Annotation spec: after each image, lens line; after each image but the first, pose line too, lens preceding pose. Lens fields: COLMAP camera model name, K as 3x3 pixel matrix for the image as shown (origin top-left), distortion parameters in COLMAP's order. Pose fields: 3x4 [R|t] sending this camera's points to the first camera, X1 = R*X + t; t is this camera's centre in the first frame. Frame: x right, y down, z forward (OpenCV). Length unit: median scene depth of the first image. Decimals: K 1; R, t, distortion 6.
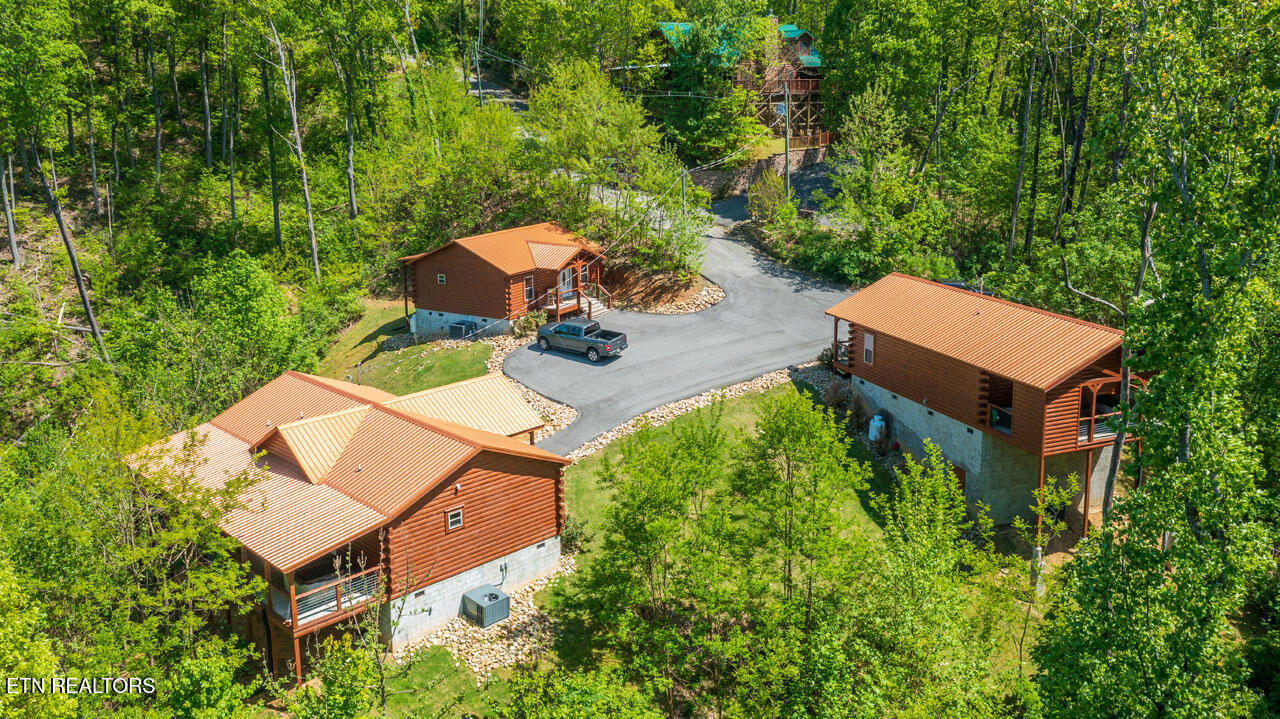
lens RADIAL K [[1006.6, 0, 640.0], [0, 1006.6, 359.5], [0, 0, 1]] dist [-0.001973, 0.008256]
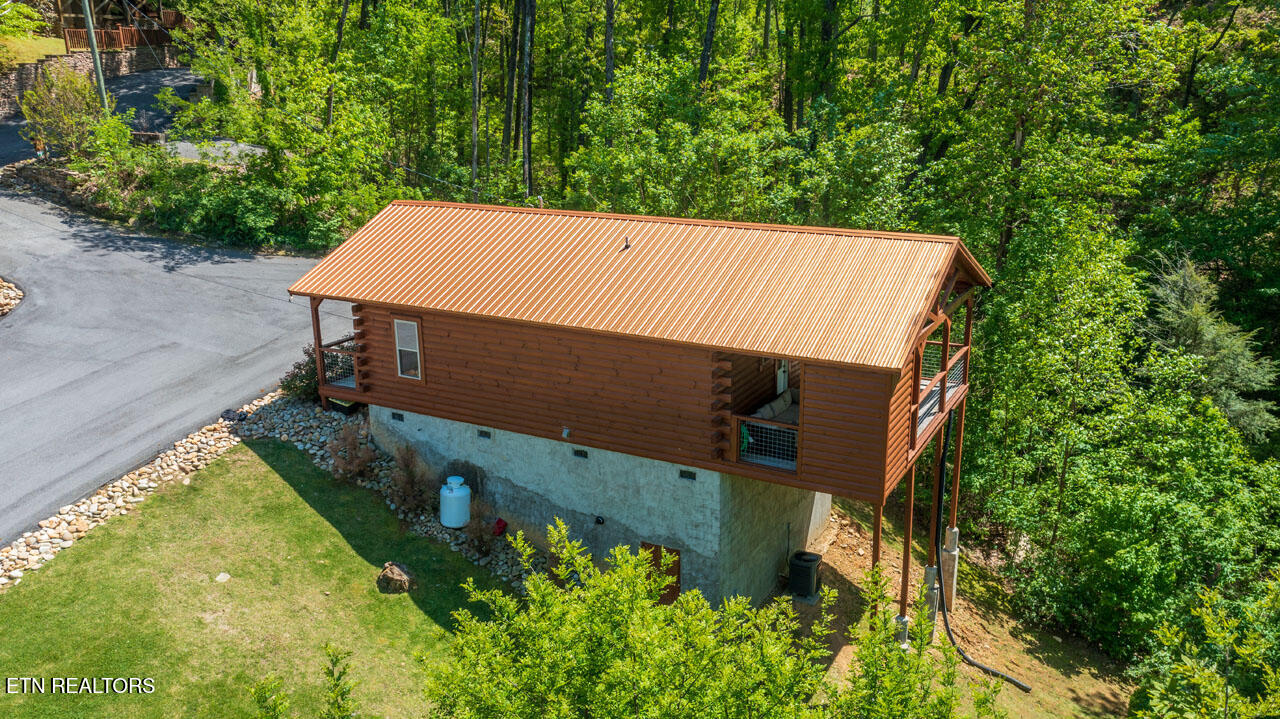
lens RADIAL K [[1032.8, 0, 640.0], [0, 1032.8, 359.5], [0, 0, 1]] dist [0.005987, 0.011752]
pose [[0.780363, -0.180371, 0.598748, 0.008559], [0.168272, 0.982749, 0.076737, -0.020102], [-0.602260, 0.040870, 0.797253, 0.416487]]
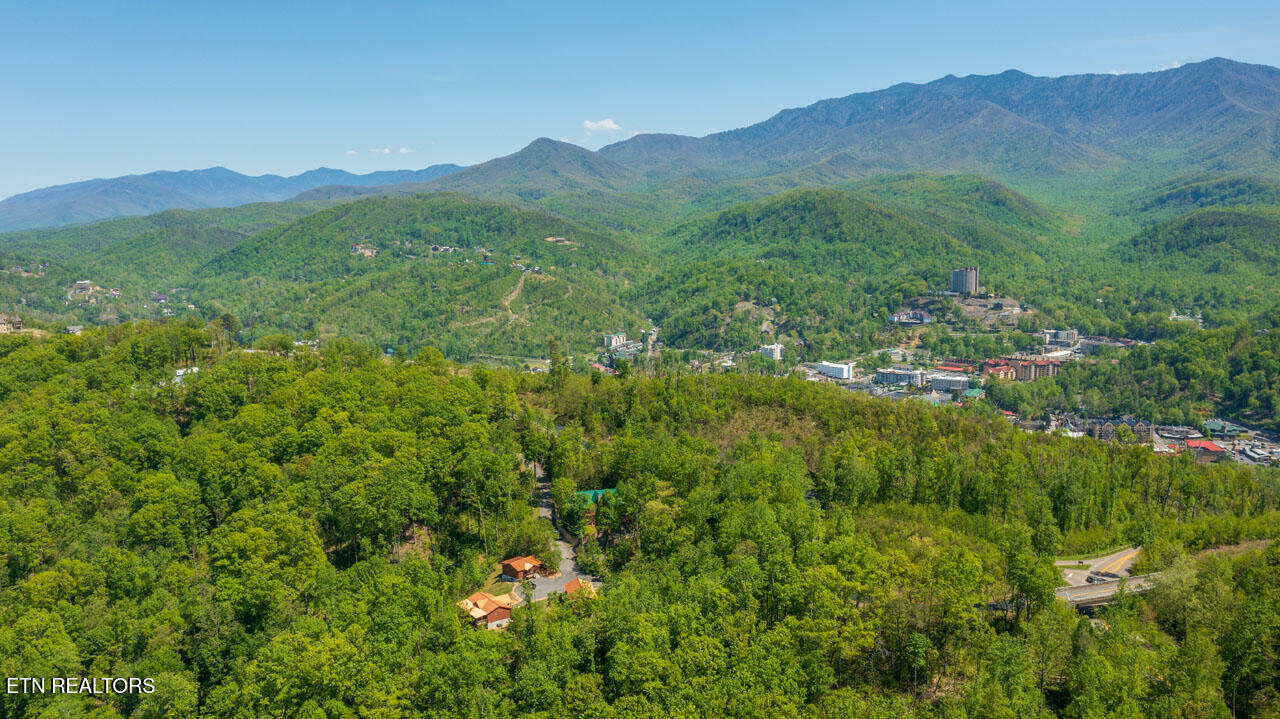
lens RADIAL K [[1006.6, 0, 640.0], [0, 1006.6, 359.5], [0, 0, 1]] dist [-0.001973, 0.008256]
pose [[0.982355, 0.024469, -0.185417, 1.452422], [-0.047166, 0.991772, -0.119010, -0.585635], [0.180979, 0.125655, 0.975427, -4.207989]]
